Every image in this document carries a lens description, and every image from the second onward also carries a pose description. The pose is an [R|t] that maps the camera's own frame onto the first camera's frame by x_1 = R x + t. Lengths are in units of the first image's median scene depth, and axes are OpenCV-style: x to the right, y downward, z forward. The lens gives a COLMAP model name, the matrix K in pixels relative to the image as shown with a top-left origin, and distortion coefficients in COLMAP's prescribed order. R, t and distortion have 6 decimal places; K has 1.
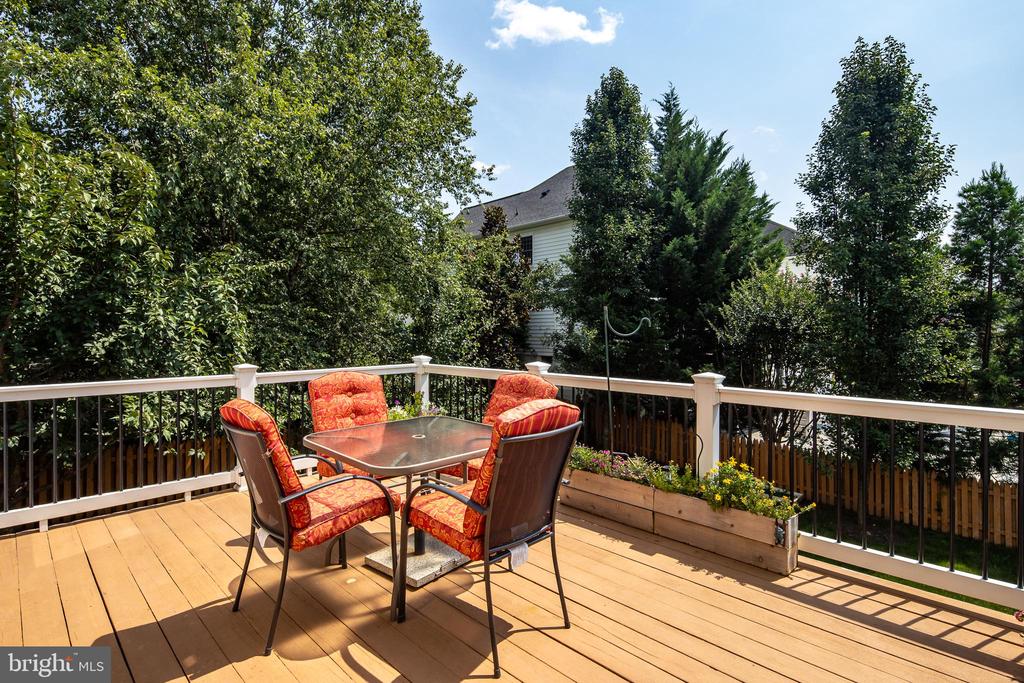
lens RADIAL K [[494.5, 0, 506.9], [0, 494.5, 337.7], [0, 0, 1]] dist [-0.001045, -0.000703]
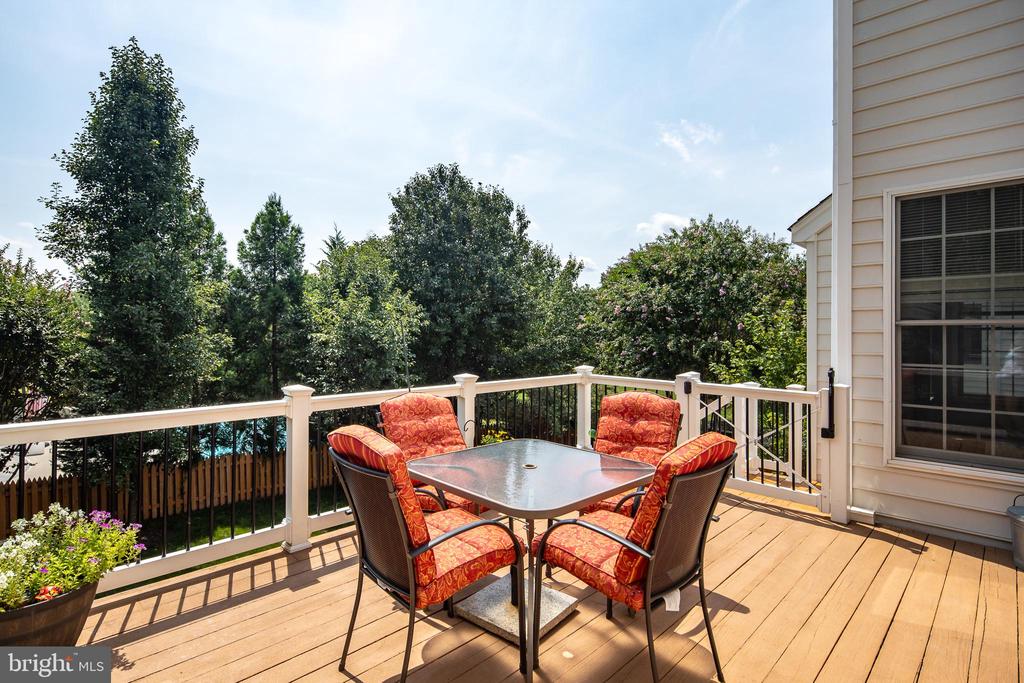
lens RADIAL K [[494.5, 0, 506.9], [0, 494.5, 337.7], [0, 0, 1]] dist [-0.001045, -0.000703]
pose [[0.017422, -0.004799, 0.999837, -0.223512], [0.013018, 0.999905, 0.004573, -0.005118], [-0.999763, 0.012936, 0.017483, 0.216126]]
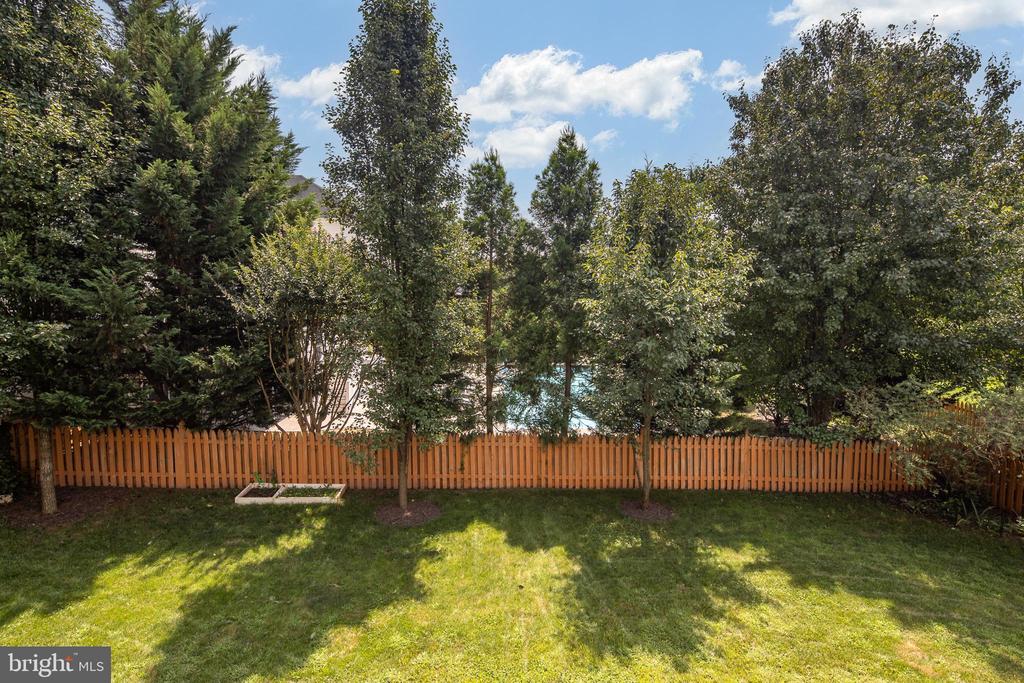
lens RADIAL K [[523.7, 0, 513.3], [0, 523.7, 344.6], [0, 0, 1]] dist [0.050898, -0.000921]
pose [[0.655969, -0.069776, 0.751555, 0.106136], [0.008574, 0.996342, 0.085019, -0.013493], [-0.754739, -0.049327, 0.654168, 0.174717]]
